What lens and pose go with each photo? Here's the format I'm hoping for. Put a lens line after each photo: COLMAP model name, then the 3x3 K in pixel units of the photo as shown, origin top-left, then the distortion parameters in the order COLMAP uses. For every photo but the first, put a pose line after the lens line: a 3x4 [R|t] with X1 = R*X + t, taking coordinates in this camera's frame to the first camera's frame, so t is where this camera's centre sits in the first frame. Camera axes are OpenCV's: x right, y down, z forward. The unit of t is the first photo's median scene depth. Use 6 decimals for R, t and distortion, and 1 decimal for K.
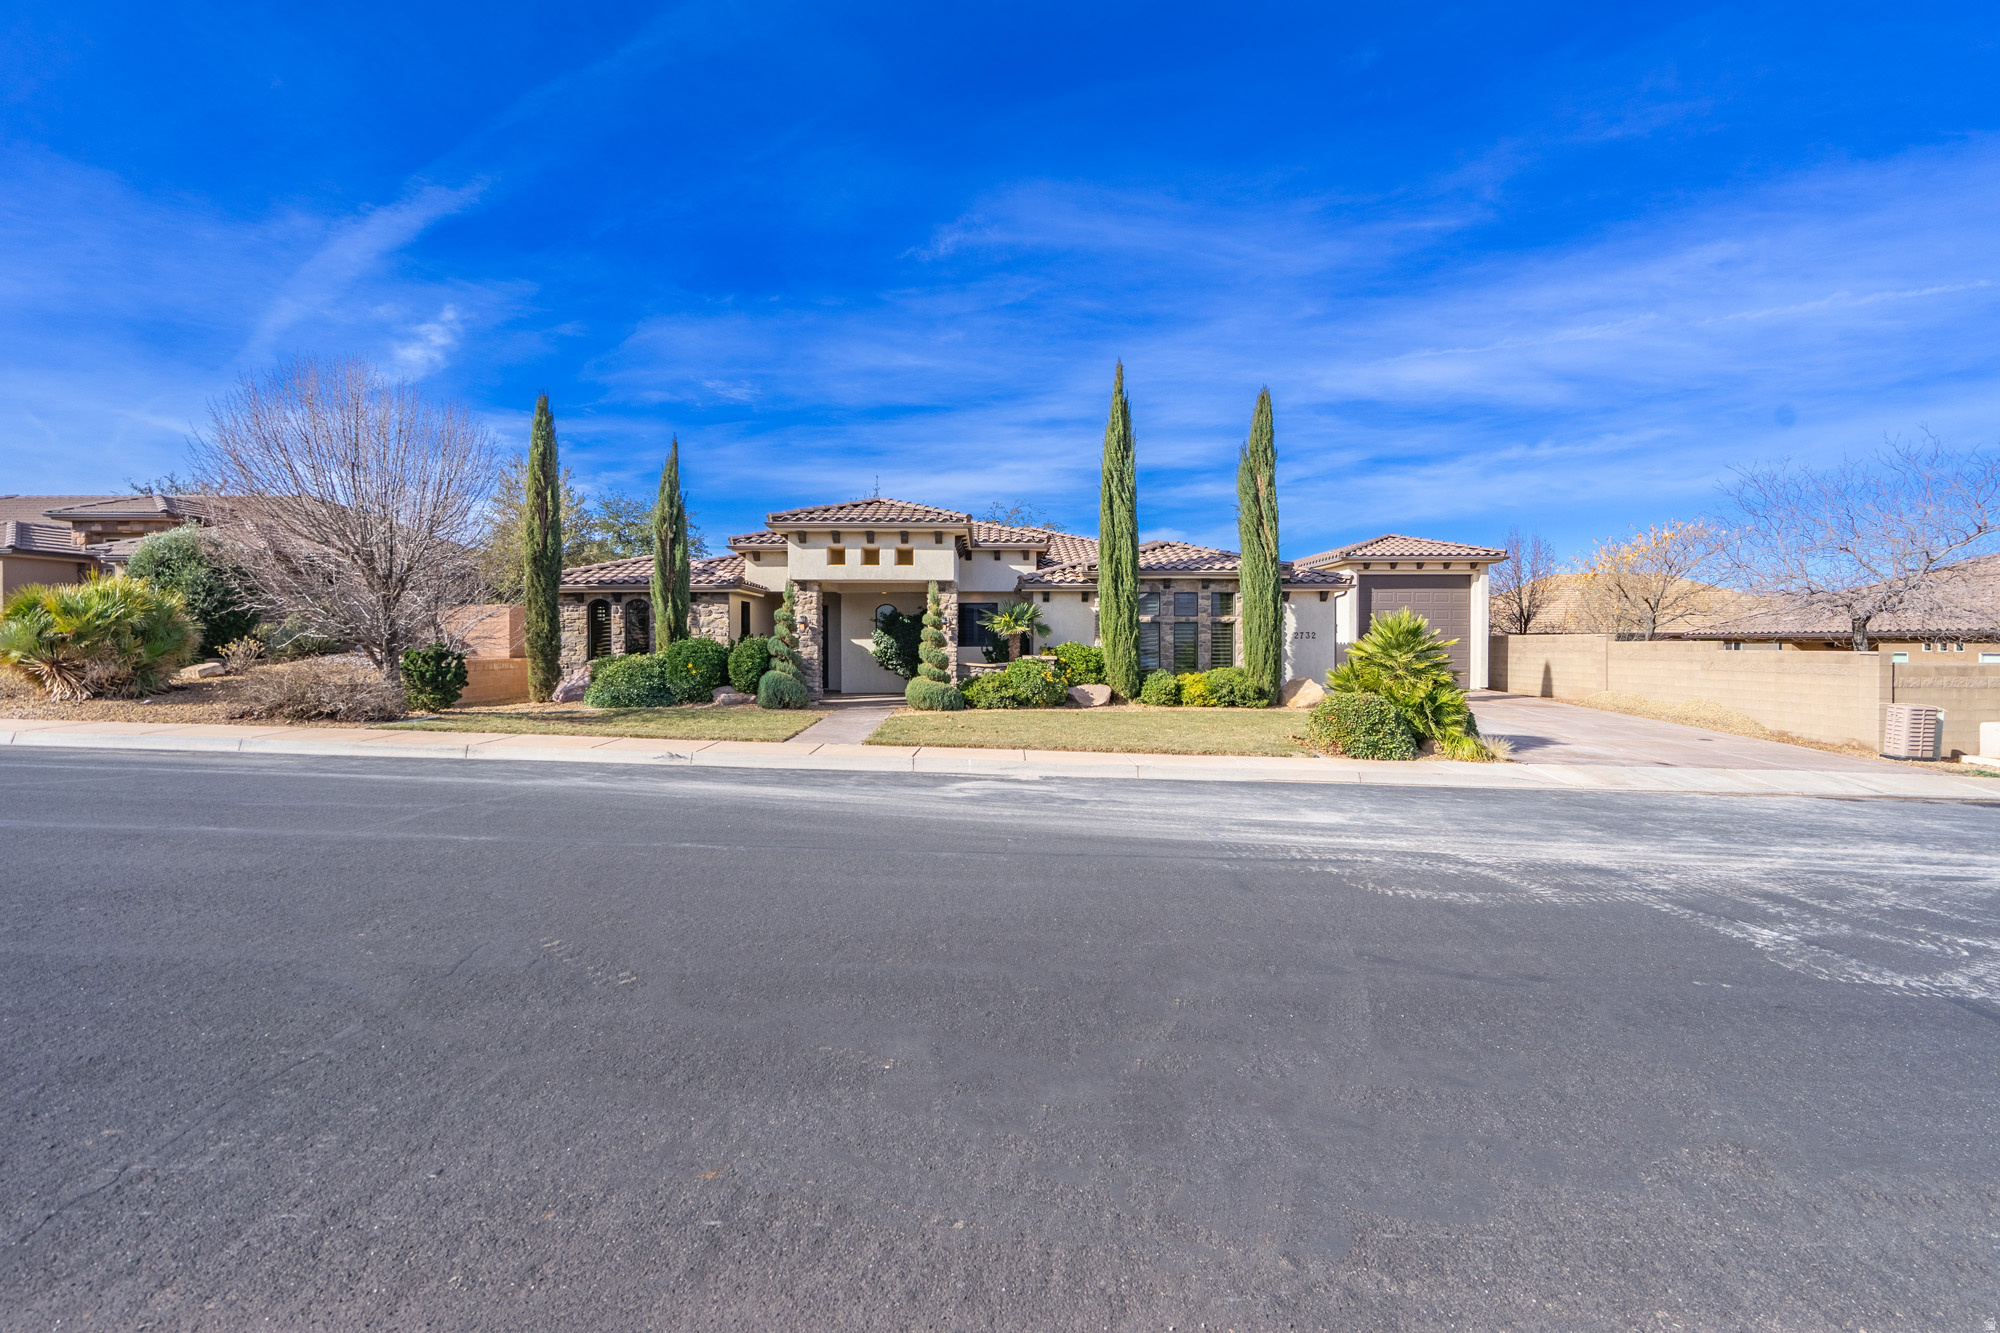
lens RADIAL K [[846.8, 0, 970.8], [0, 846.8, 678.6], [0, 0, 1]] dist [-0.012835, 0.000014]
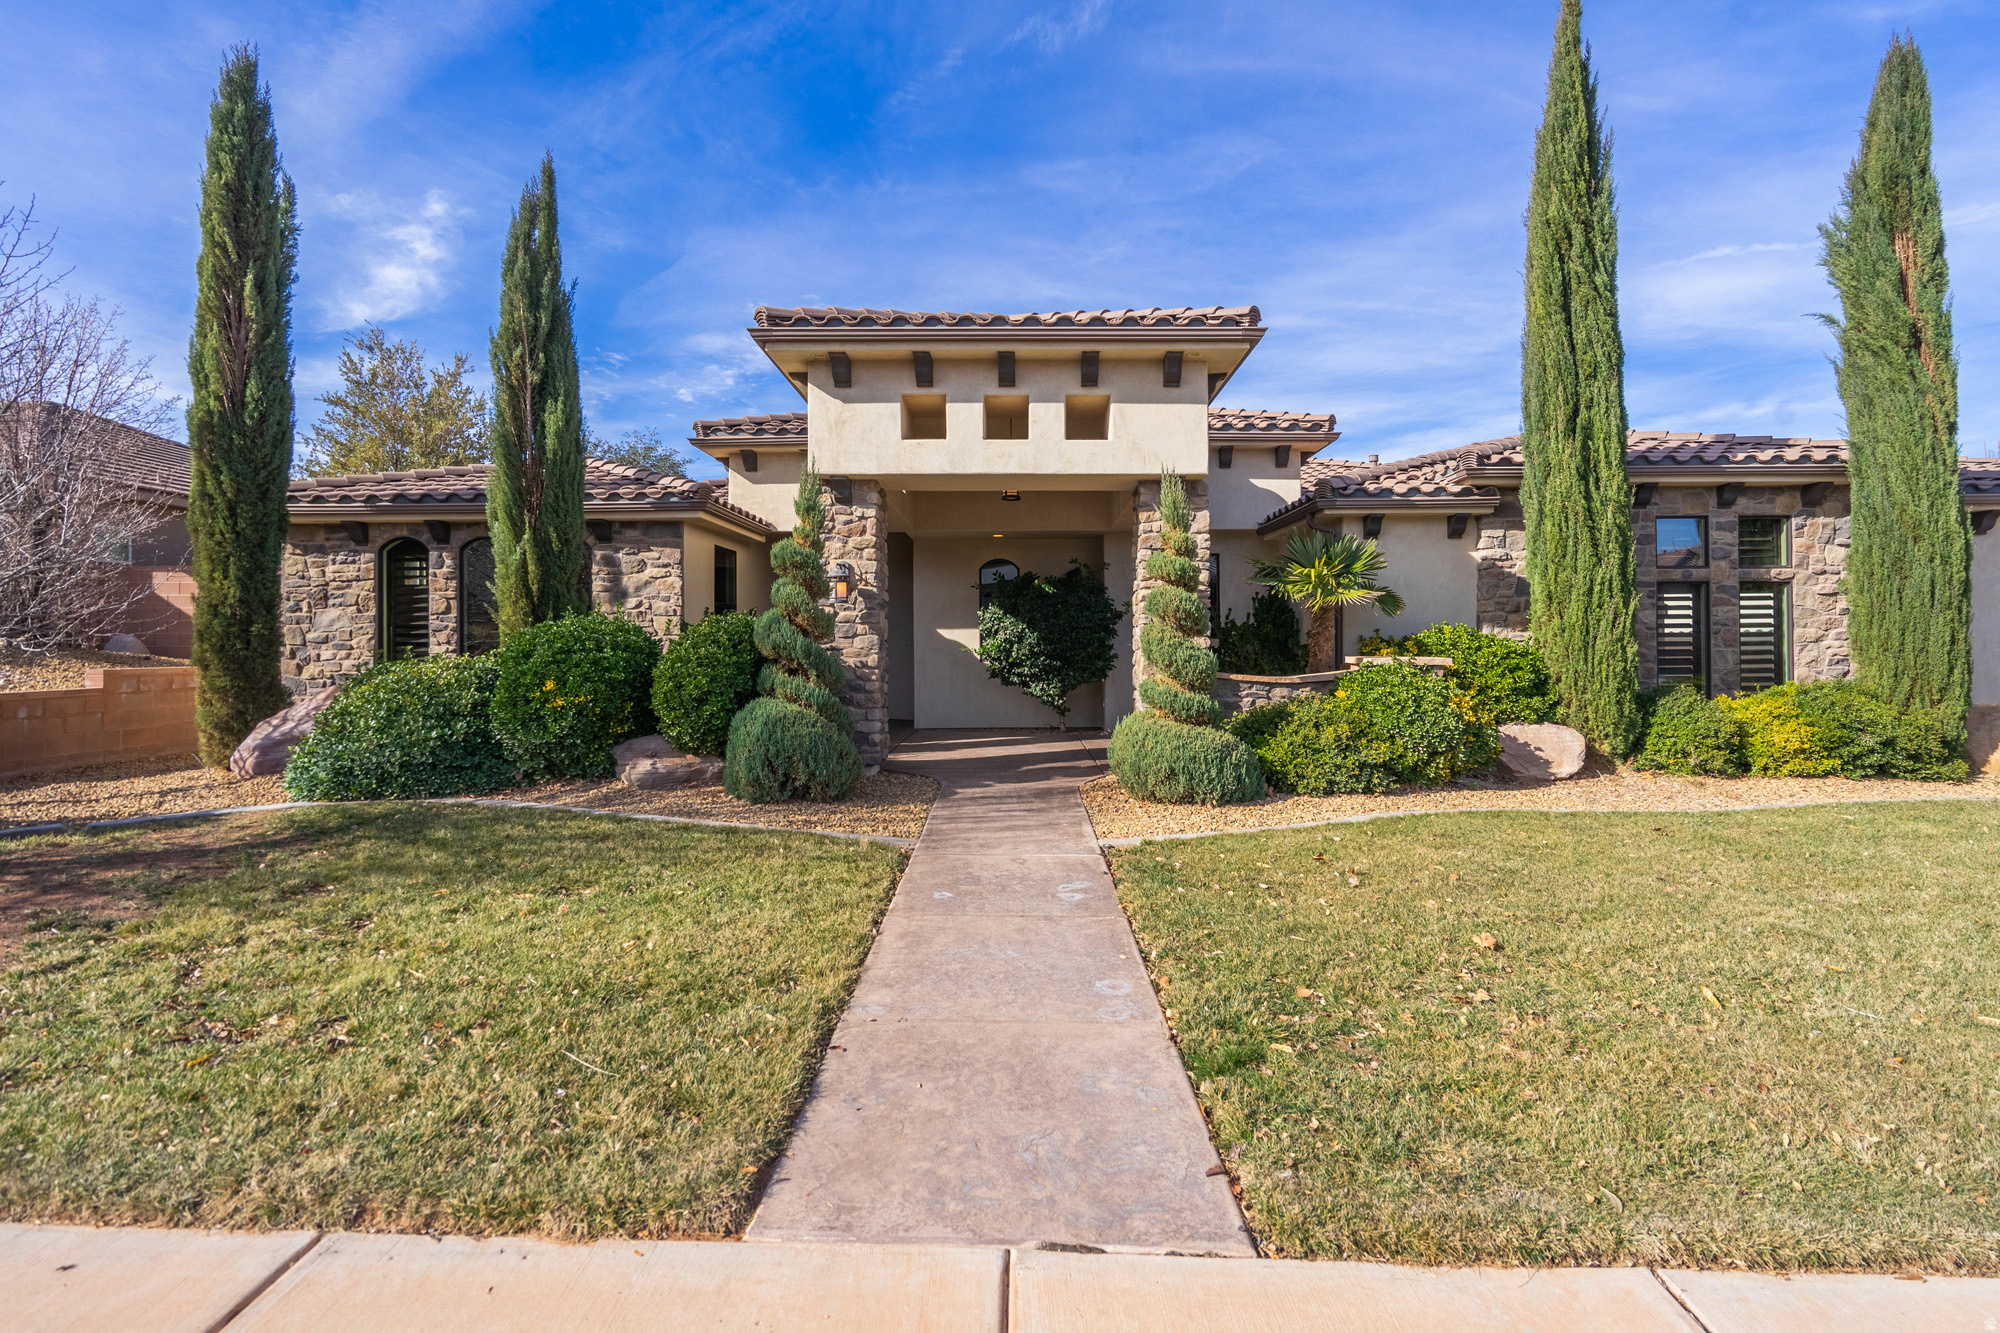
lens RADIAL K [[919.8, 0, 1008.2], [0, 919.8, 650.9], [0, 0, 1]] dist [-0.001852, 0.000100]
pose [[0.999944, -0.003831, -0.009868, -0.112107], [0.003508, 0.999464, -0.032538, -0.015745], [0.009987, 0.032501, 0.999422, 0.545771]]
